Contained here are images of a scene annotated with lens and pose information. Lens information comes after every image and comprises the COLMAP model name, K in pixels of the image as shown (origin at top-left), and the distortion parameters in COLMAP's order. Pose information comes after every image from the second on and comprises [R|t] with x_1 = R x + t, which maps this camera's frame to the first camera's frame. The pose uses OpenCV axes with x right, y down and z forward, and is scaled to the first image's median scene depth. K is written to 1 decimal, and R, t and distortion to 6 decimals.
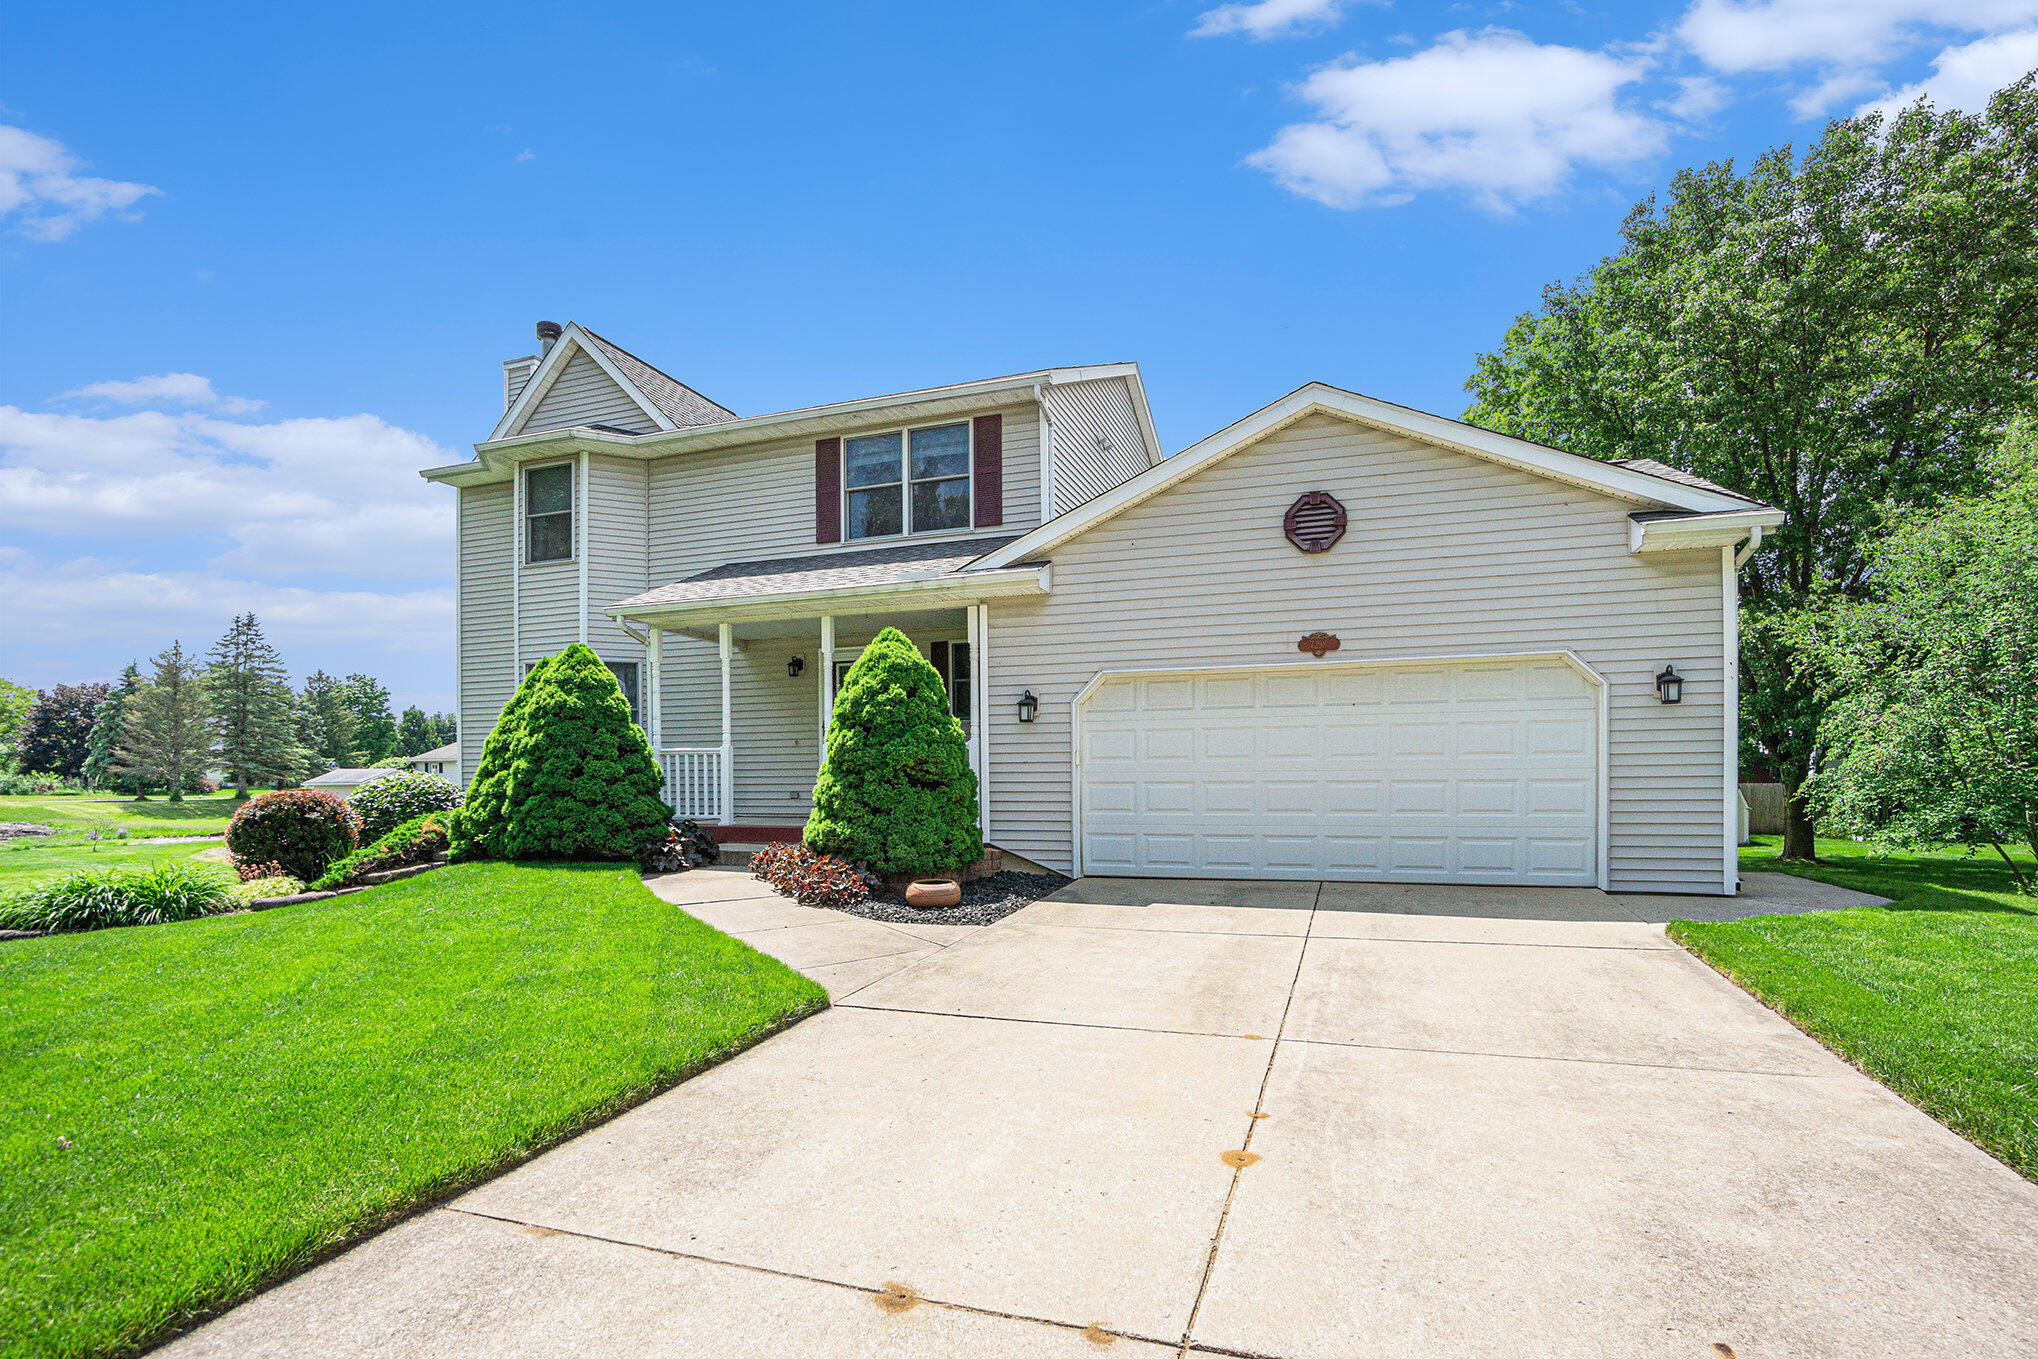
lens RADIAL K [[917.7, 0, 1017.1], [0, 917.7, 687.3], [0, 0, 1]] dist [-0.029411, 0.004926]
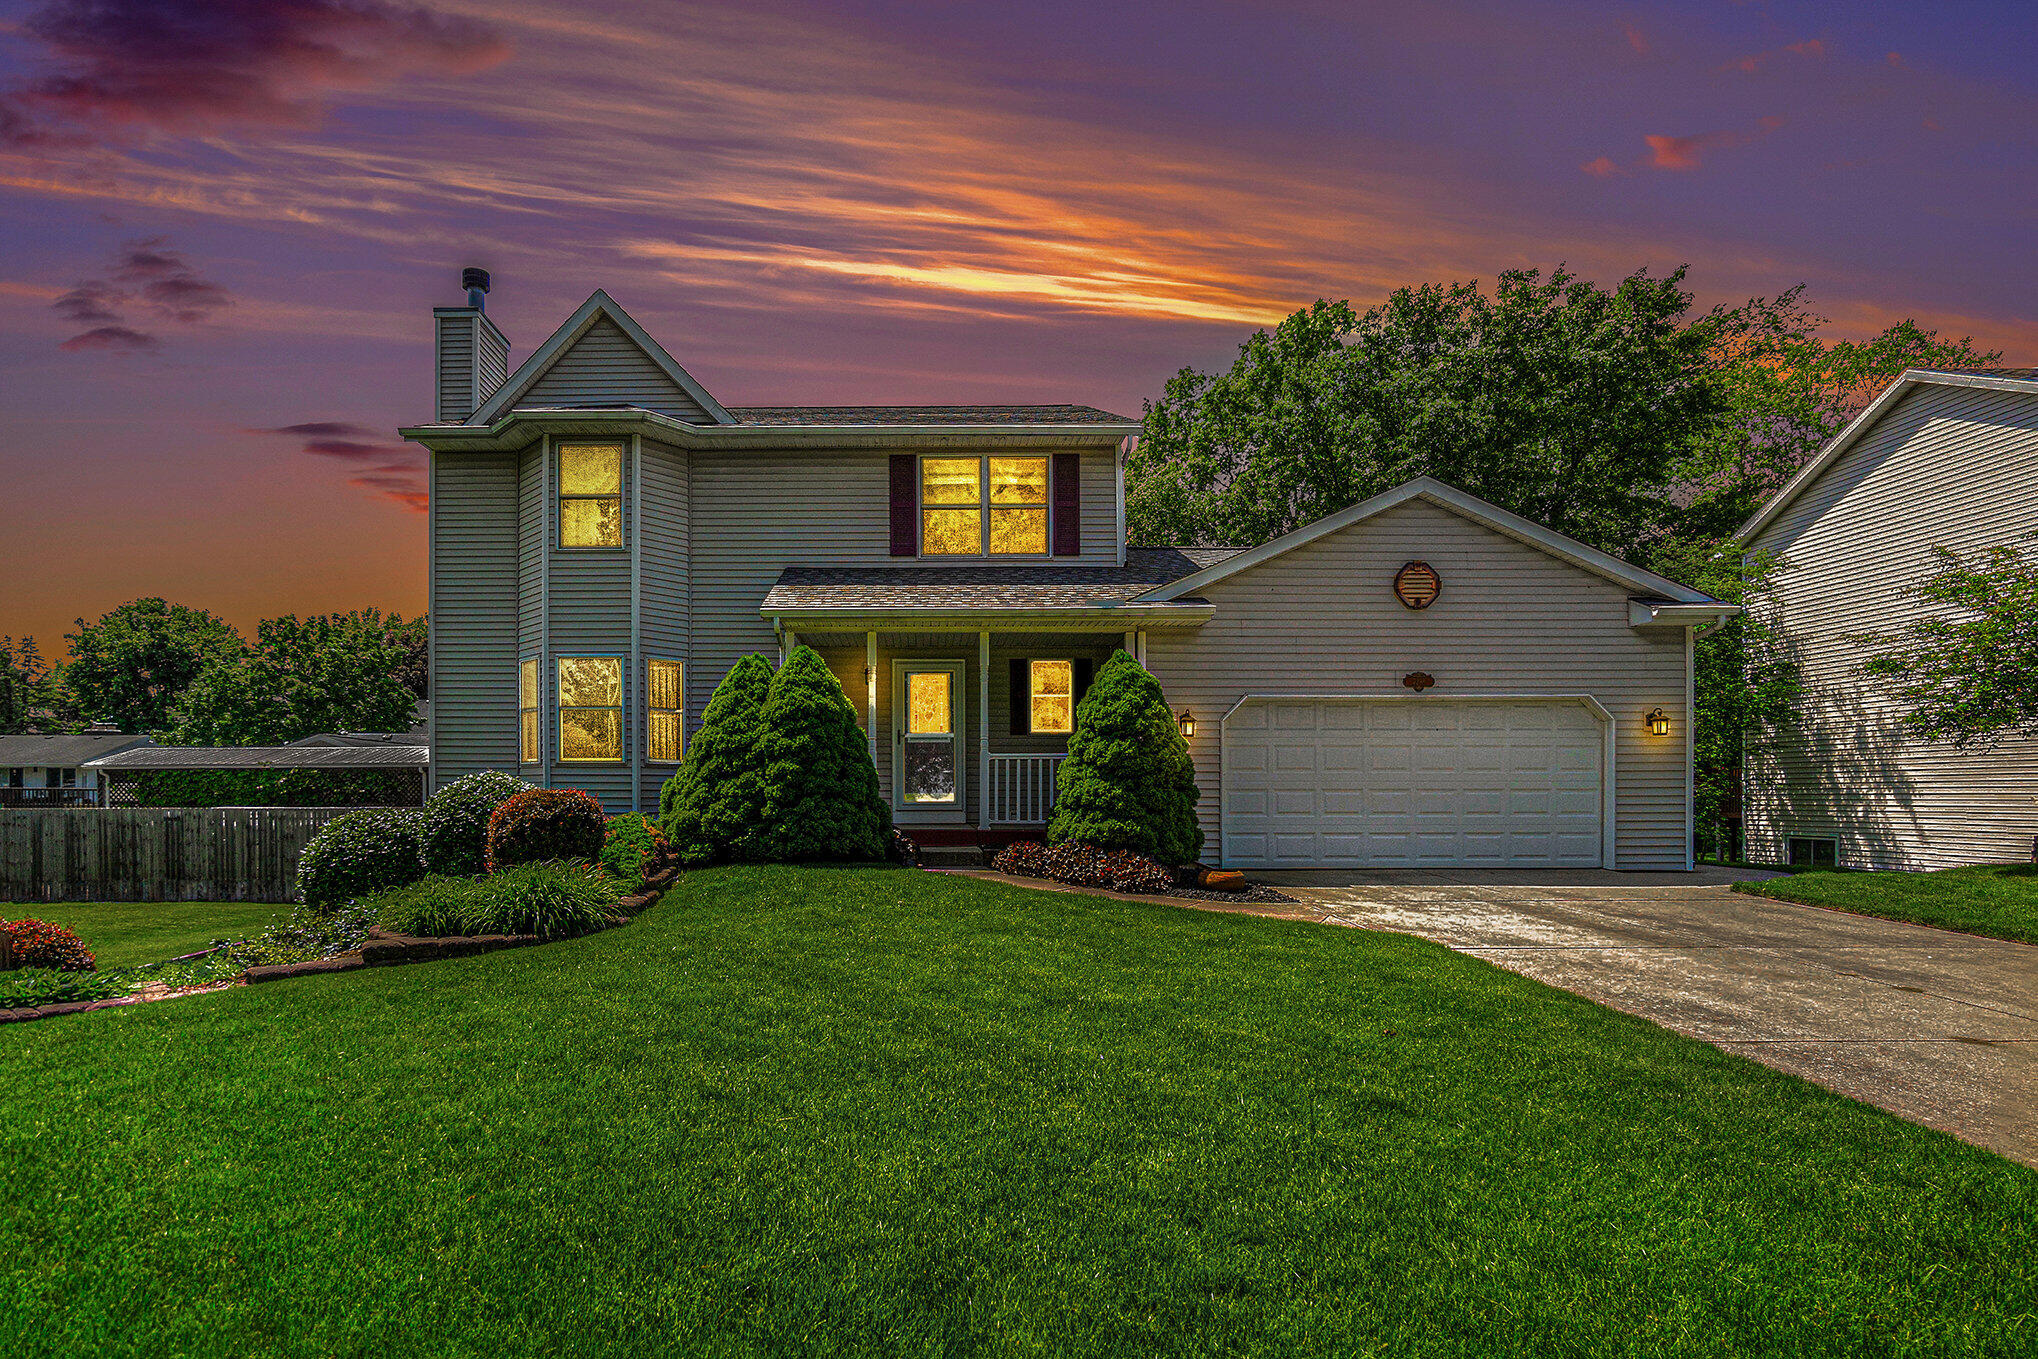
lens RADIAL K [[936.6, 0, 1018.6], [0, 936.6, 685.9], [0, 0, 1]] dist [-0.016502, -0.000139]
pose [[0.946758, 0.043788, 0.318955, -0.606686], [-0.037428, 0.998960, -0.026044, 0.013950], [-0.319764, 0.012720, 0.947412, -0.046361]]
